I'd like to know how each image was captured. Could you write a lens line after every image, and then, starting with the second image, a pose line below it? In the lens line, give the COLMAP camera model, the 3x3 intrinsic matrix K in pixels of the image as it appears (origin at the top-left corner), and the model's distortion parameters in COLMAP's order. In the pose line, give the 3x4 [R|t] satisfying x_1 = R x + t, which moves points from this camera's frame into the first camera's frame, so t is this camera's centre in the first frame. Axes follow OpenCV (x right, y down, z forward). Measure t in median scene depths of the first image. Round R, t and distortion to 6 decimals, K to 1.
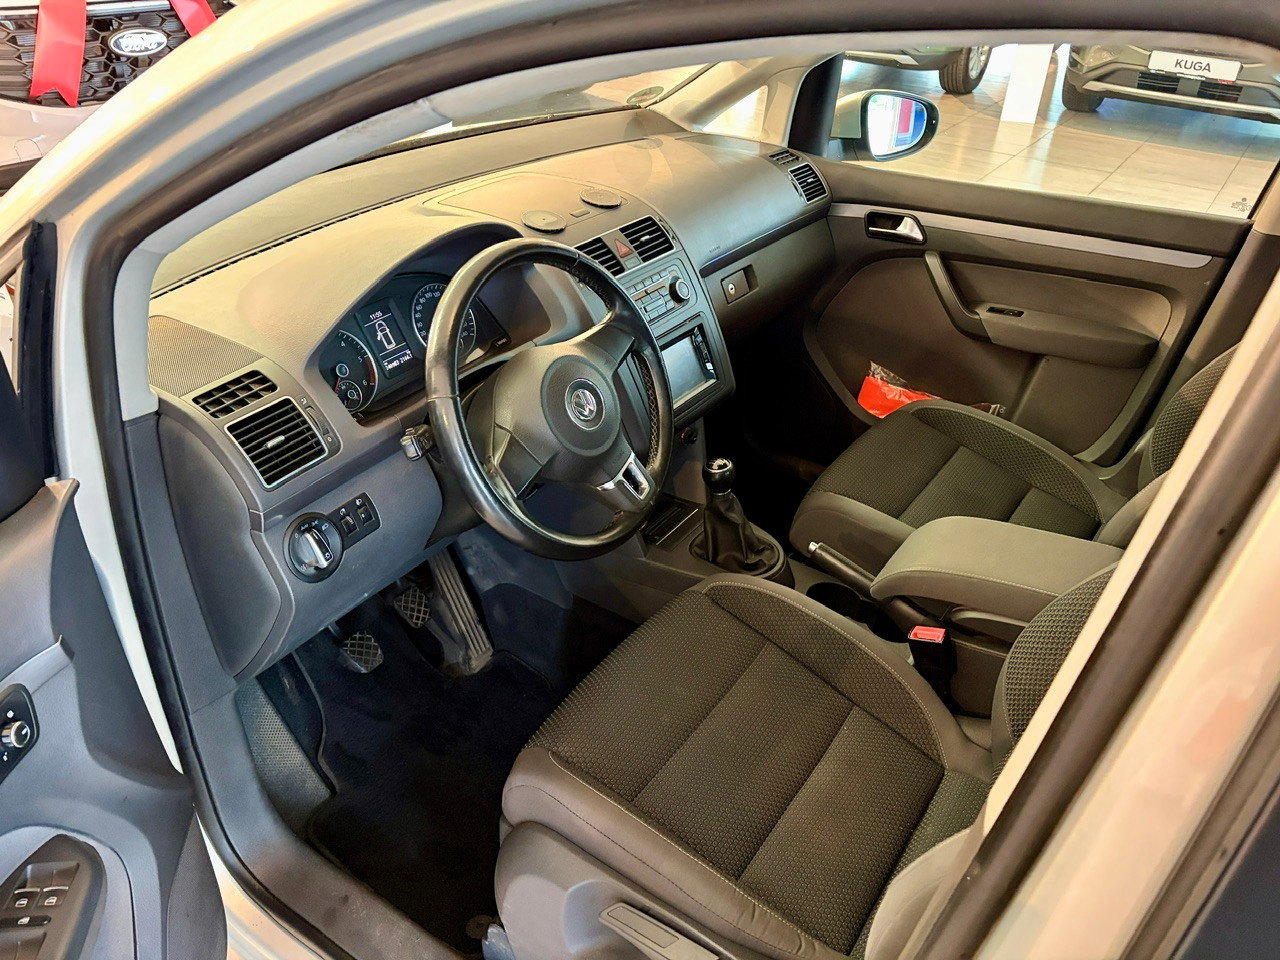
lens RADIAL K [[967.6, 0, 640.0], [0, 967.6, 480.0], [0, 0, 1]] dist [0.065439, -0.086730]
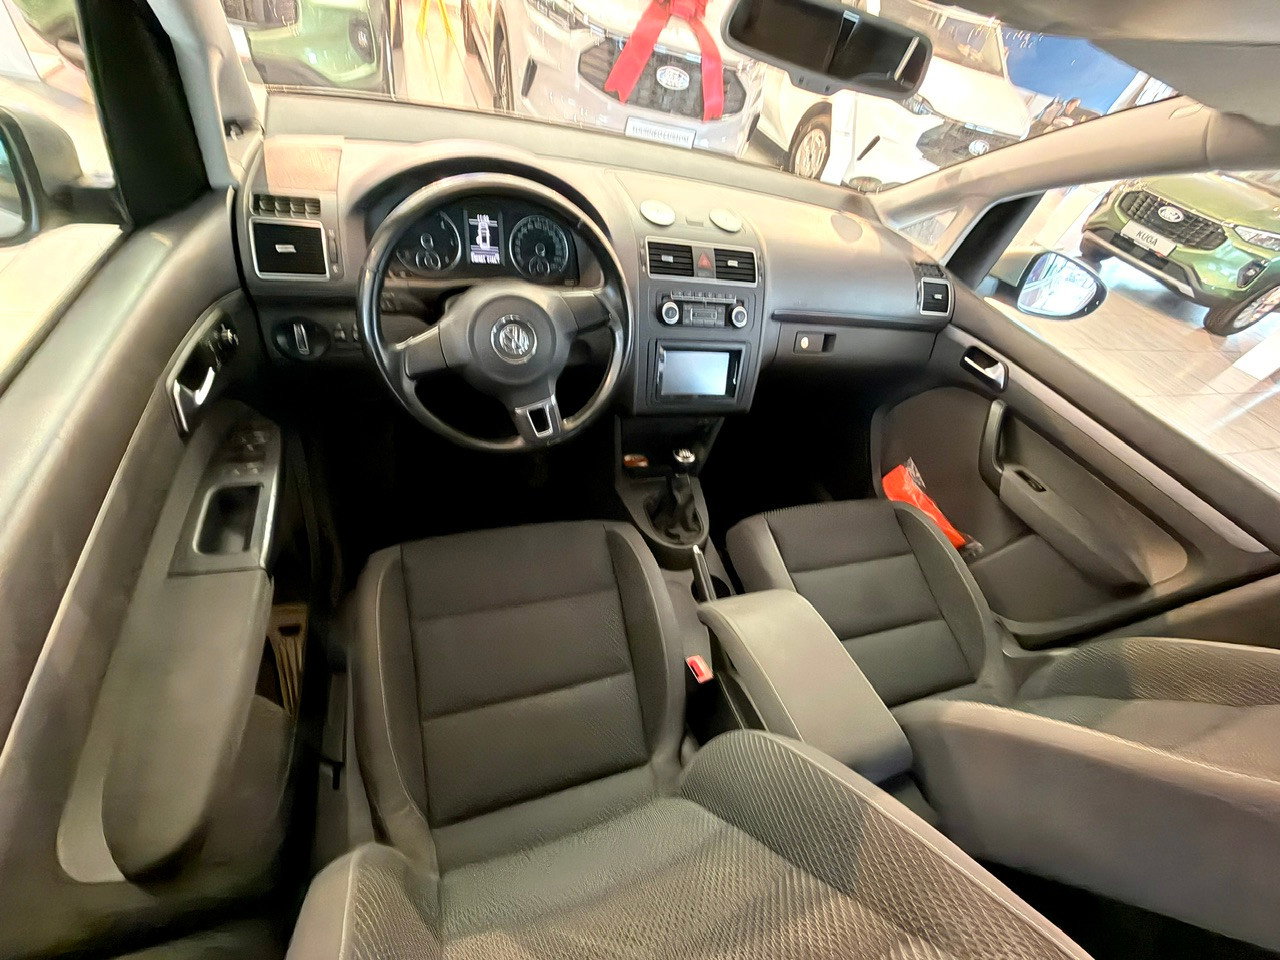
lens RADIAL K [[508.9, 0, 638.9], [0, 508.9, 475.4], [0, 0, 1]] dist [-0.000069, -0.000044]
pose [[0.775902, 0.545154, -0.317463, 0.208212], [-0.490062, 0.837751, 0.240859, -0.098011], [0.397260, -0.031306, 0.917172, 0.288774]]
